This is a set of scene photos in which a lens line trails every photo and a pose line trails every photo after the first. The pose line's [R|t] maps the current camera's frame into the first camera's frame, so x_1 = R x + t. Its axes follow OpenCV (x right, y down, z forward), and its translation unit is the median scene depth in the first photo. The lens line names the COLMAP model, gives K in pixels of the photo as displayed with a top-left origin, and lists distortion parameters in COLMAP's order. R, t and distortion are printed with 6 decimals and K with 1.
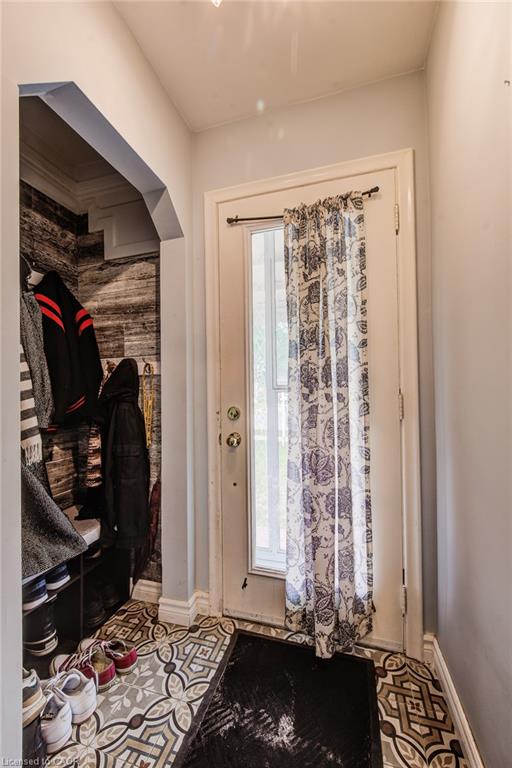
lens RADIAL K [[301.3, 0, 256.0], [0, 301.3, 384.0], [0, 0, 1]] dist [-0.002750, -0.000248]
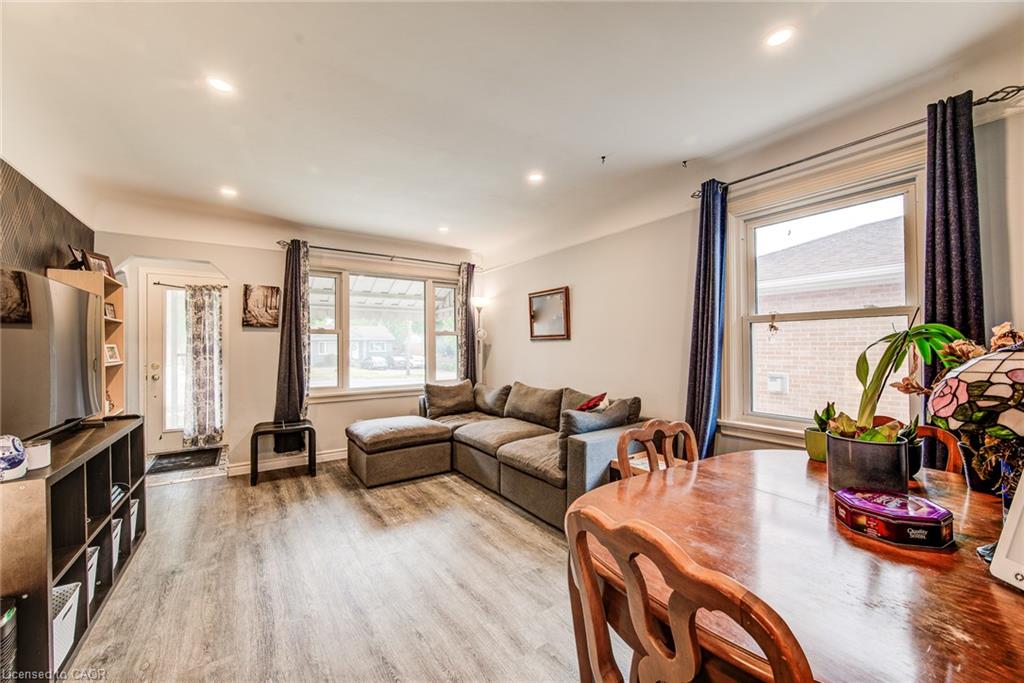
lens RADIAL K [[401.7, 0, 512.0], [0, 401.7, 341.5], [0, 0, 1]] dist [-0.002750, -0.000248]
pose [[0.635779, 0.016493, 0.771695, -0.820648], [-0.012470, 0.999861, -0.011095, -0.107860], [-0.771771, -0.002569, 0.635896, -3.555414]]
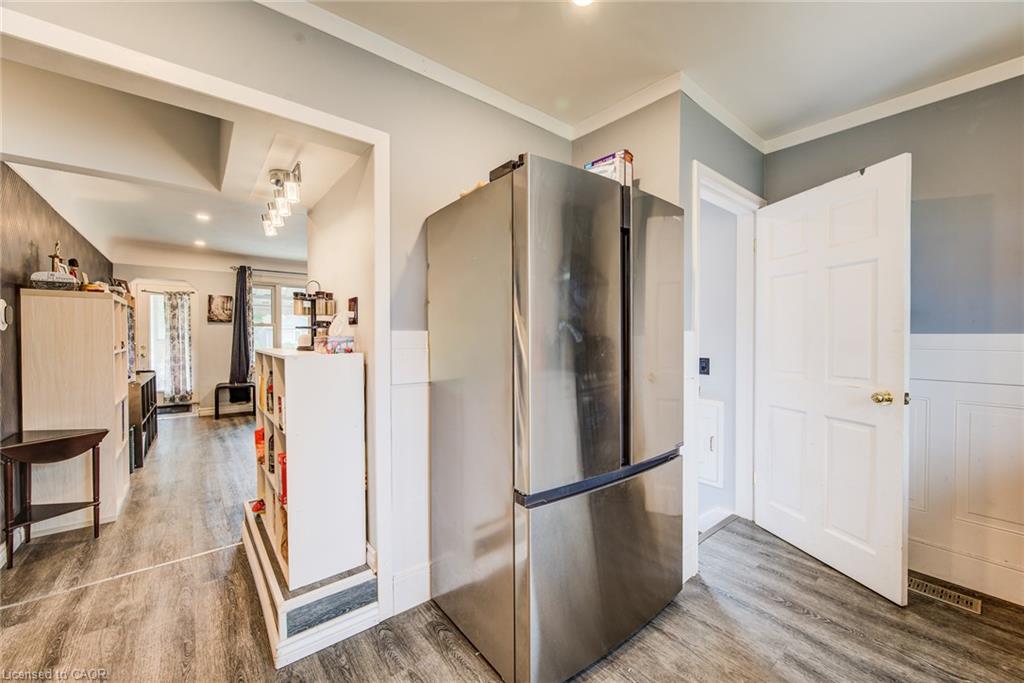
lens RADIAL K [[401.7, 0, 512.0], [0, 401.7, 341.5], [0, 0, 1]] dist [-0.002750, -0.000248]
pose [[0.571649, -0.000153, 0.820498, -1.611846], [-0.017921, 0.999759, 0.012672, -0.118757], [-0.820302, -0.021948, 0.571509, -5.722167]]
